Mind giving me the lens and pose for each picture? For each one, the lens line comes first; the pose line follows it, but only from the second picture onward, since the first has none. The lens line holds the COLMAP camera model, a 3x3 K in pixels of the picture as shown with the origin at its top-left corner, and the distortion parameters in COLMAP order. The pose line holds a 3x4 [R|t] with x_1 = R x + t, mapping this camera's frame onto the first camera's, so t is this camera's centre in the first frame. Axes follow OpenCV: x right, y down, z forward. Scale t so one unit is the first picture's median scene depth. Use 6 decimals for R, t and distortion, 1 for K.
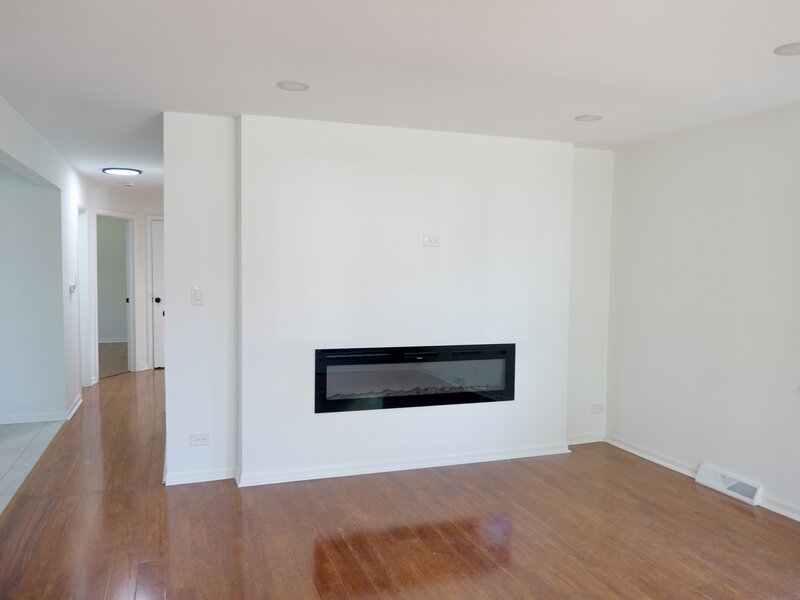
lens RADIAL K [[629.5, 0, 400.0], [0, 629.5, 300.0], [0, 0, 1]] dist [-0.022351, 0.005411]
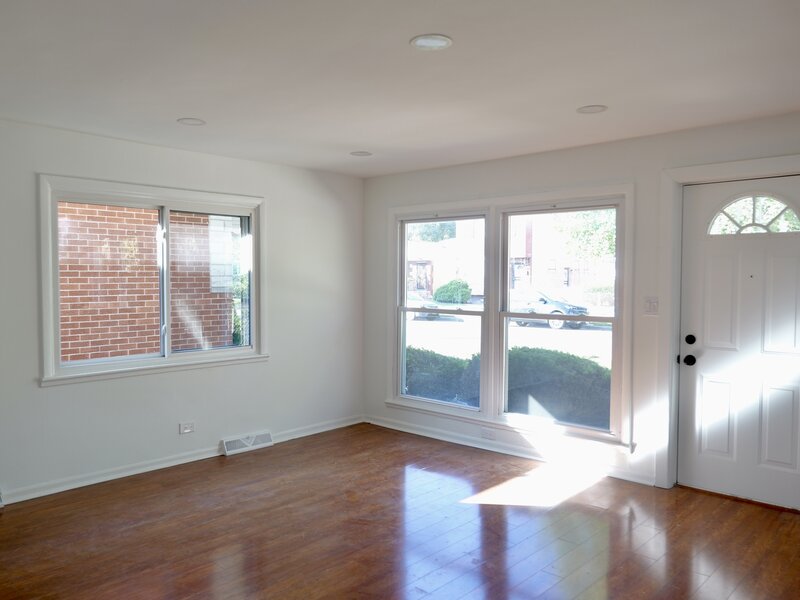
lens RADIAL K [[629.5, 0, 400.0], [0, 629.5, 300.0], [0, 0, 1]] dist [-0.022351, 0.005411]
pose [[-0.455979, -0.045117, 0.888846, -0.553852], [0.039056, 0.996738, 0.070629, -0.047692], [-0.889133, 0.066920, -0.452730, 0.776869]]
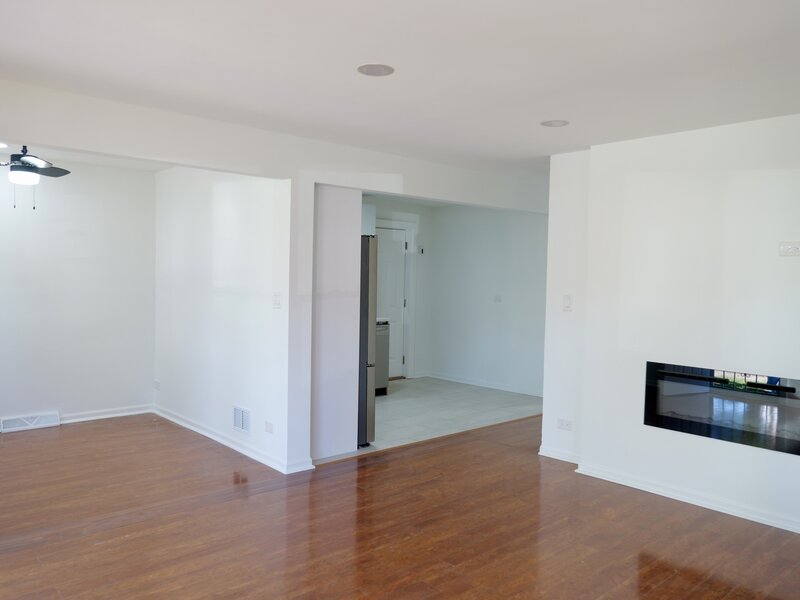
lens RADIAL K [[629.5, 0, 400.0], [0, 629.5, 300.0], [0, 0, 1]] dist [-0.022351, 0.005411]
pose [[0.383950, 0.038055, -0.922569, 0.632490], [-0.065647, 0.997747, 0.013835, -0.007774], [0.921017, 0.055252, 0.385583, 0.235578]]
